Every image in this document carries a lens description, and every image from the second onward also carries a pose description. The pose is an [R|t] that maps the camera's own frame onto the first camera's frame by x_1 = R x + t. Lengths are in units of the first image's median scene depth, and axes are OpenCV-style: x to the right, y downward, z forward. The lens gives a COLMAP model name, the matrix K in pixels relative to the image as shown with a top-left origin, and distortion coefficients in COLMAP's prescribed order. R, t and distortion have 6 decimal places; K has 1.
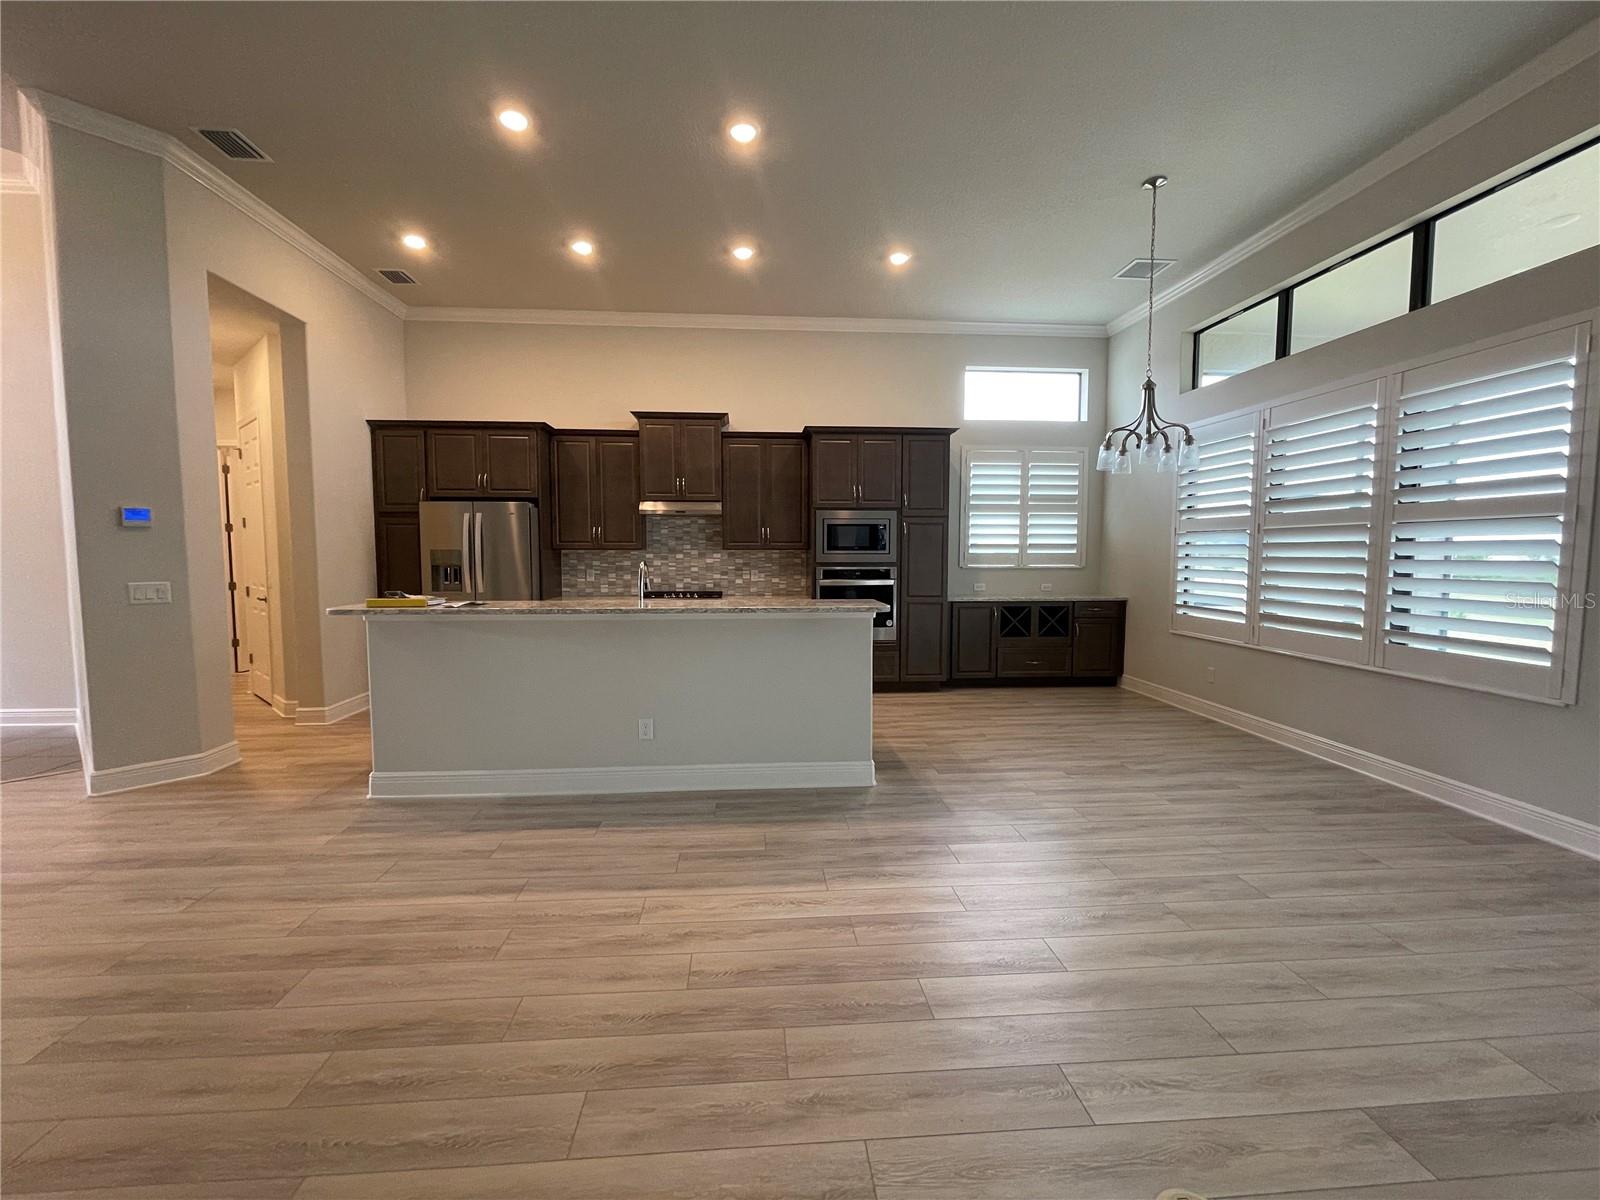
lens RADIAL K [[644.0, 0, 787.0], [0, 644.0, 593.2], [0, 0, 1]] dist [0.002990, -0.000806]
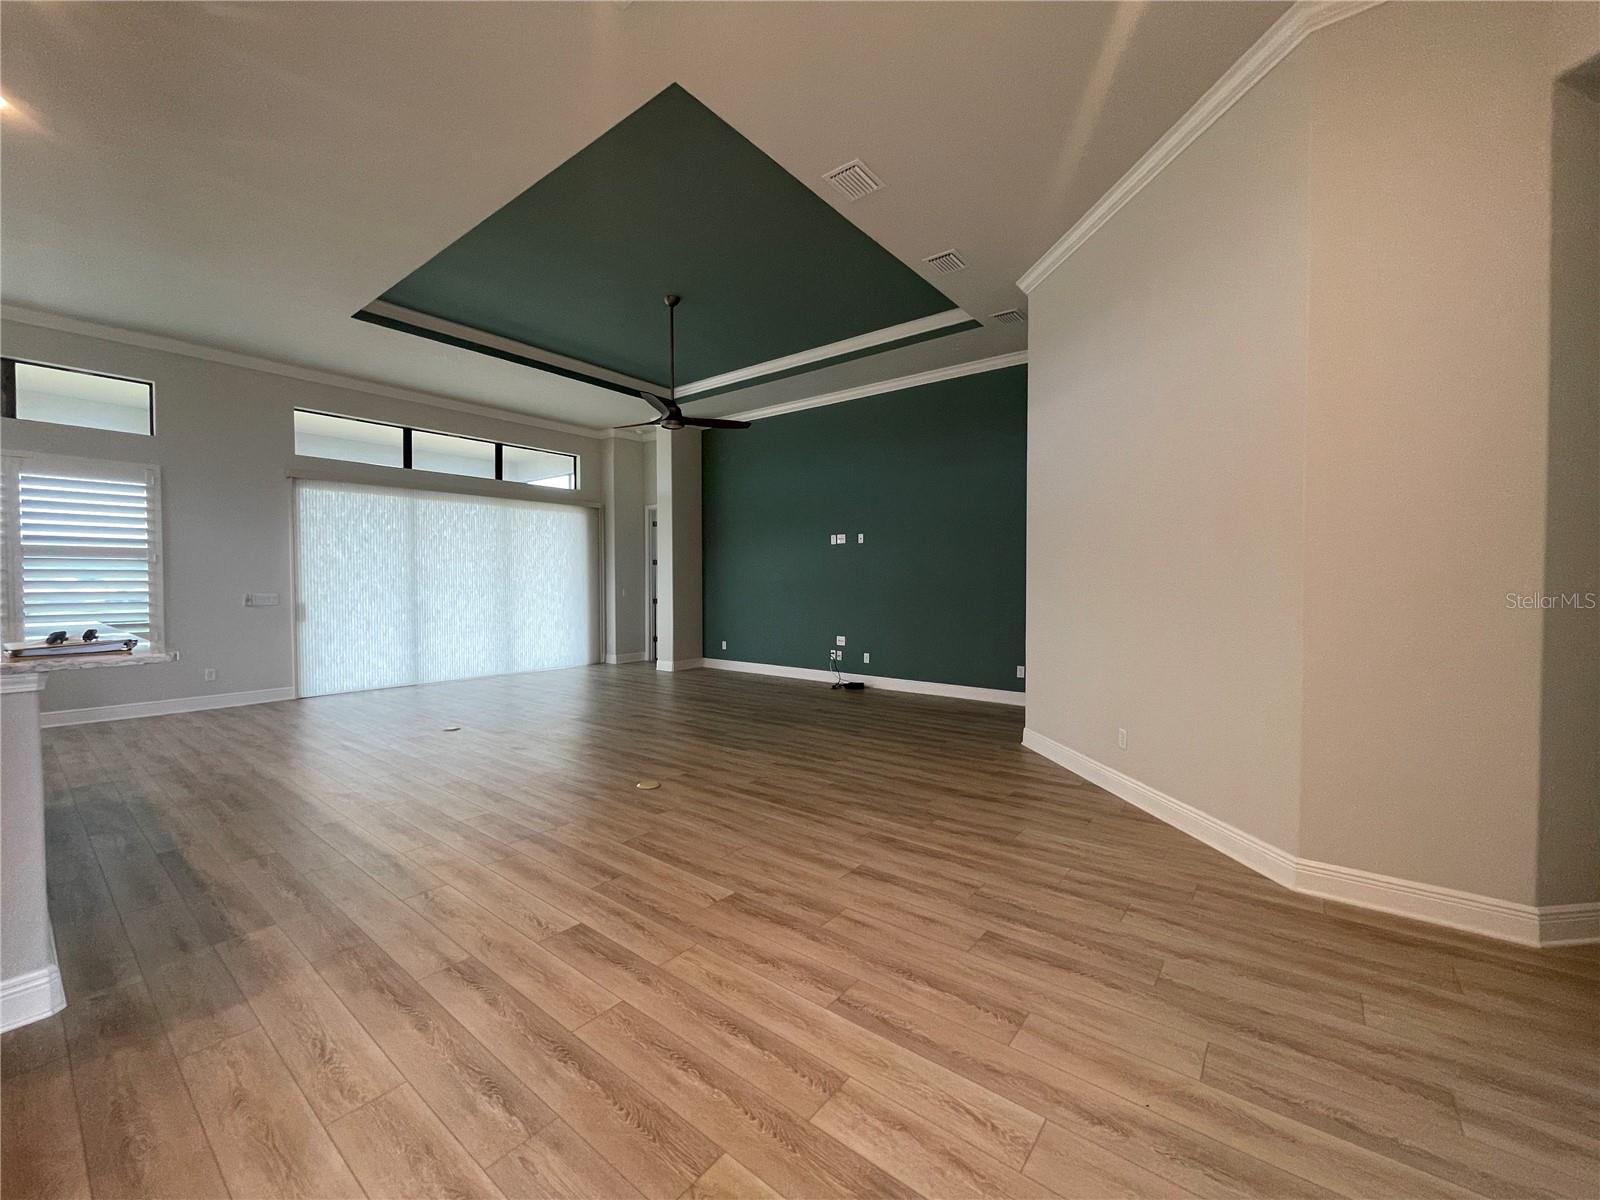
lens RADIAL K [[644.0, 0, 790.5], [0, 644.0, 597.8], [0, 0, 1]] dist [0.002990, -0.000806]
pose [[-0.736164, -0.017370, 0.676580, -1.466693], [0.044098, 0.996315, 0.073560, -0.047395], [-0.675365, 0.083988, -0.732686, 0.943109]]
